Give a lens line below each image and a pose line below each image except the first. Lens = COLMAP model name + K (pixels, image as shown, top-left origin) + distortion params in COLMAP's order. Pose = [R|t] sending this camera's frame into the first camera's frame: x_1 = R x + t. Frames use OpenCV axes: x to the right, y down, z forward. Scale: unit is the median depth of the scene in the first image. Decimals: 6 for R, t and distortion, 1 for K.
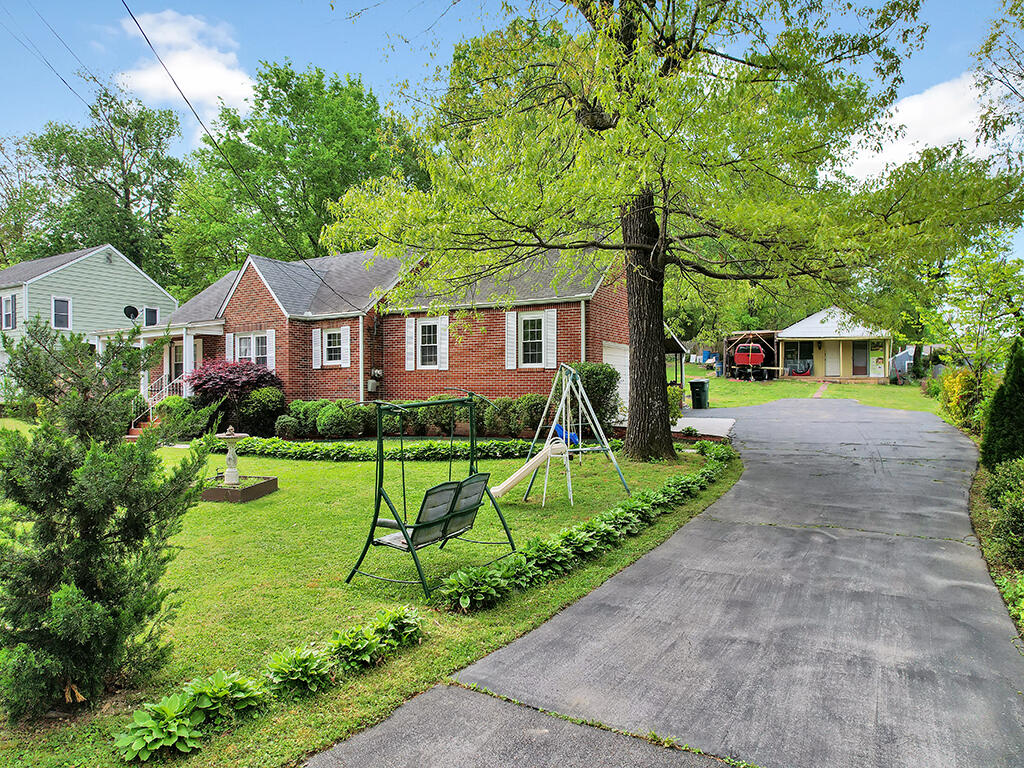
lens RADIAL K [[659.9, 0, 517.9], [0, 659.9, 384.3], [0, 0, 1]] dist [-0.072498, 0.059014]
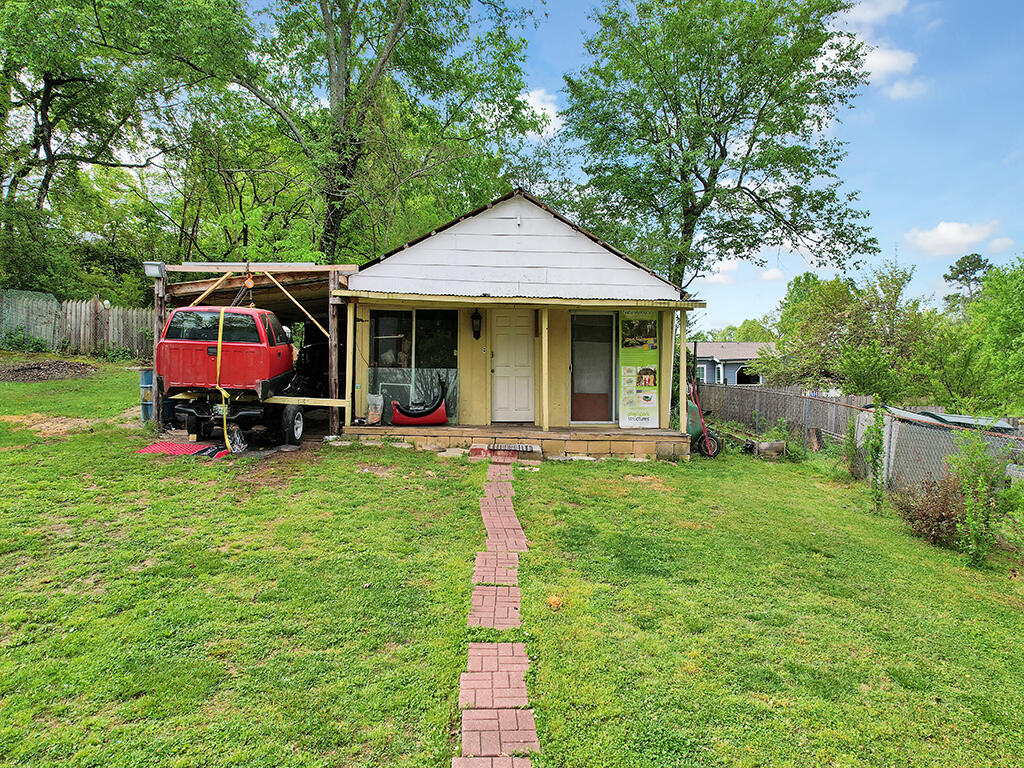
lens RADIAL K [[659.9, 0, 517.9], [0, 659.9, 384.3], [0, 0, 1]] dist [-0.072498, 0.059014]
pose [[0.878625, 0.000279, 0.477512, 0.331744], [-0.009459, 0.999814, 0.016820, -0.036317], [-0.477418, -0.019295, 0.878464, 0.716705]]
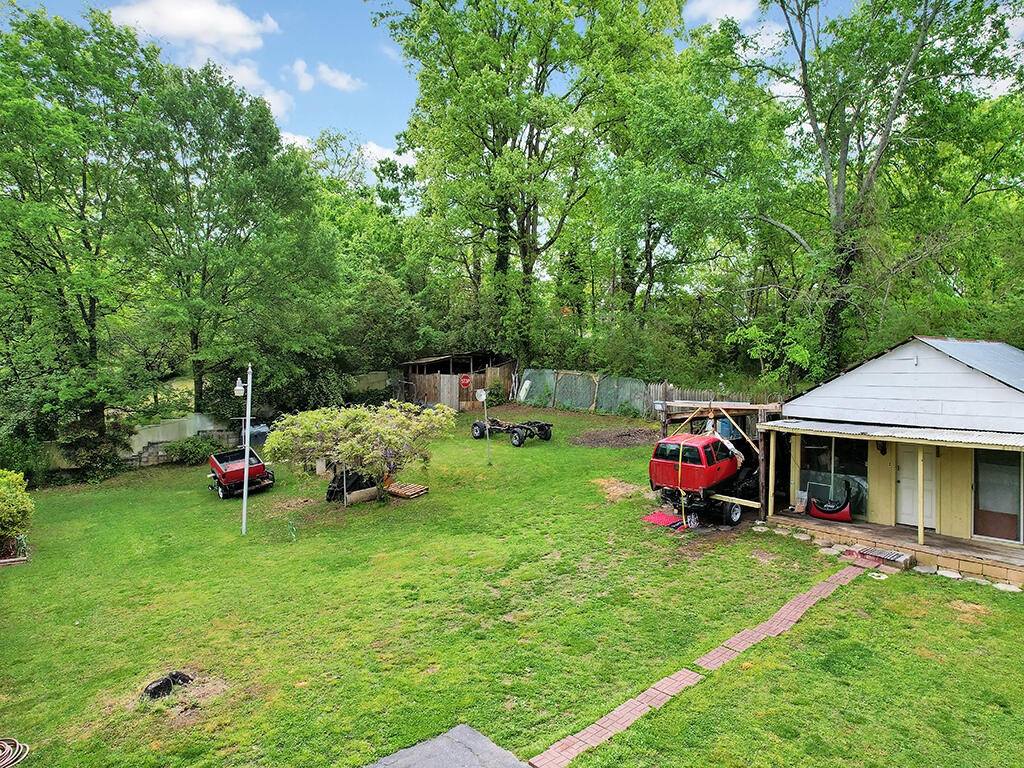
lens RADIAL K [[659.9, 0, 517.9], [0, 659.9, 384.3], [0, 0, 1]] dist [-0.072498, 0.059014]
pose [[0.923409, 0.001596, -0.383813, 0.414017], [0.006481, 0.999784, 0.019752, -0.104644], [0.383762, -0.020726, 0.923200, 0.564699]]
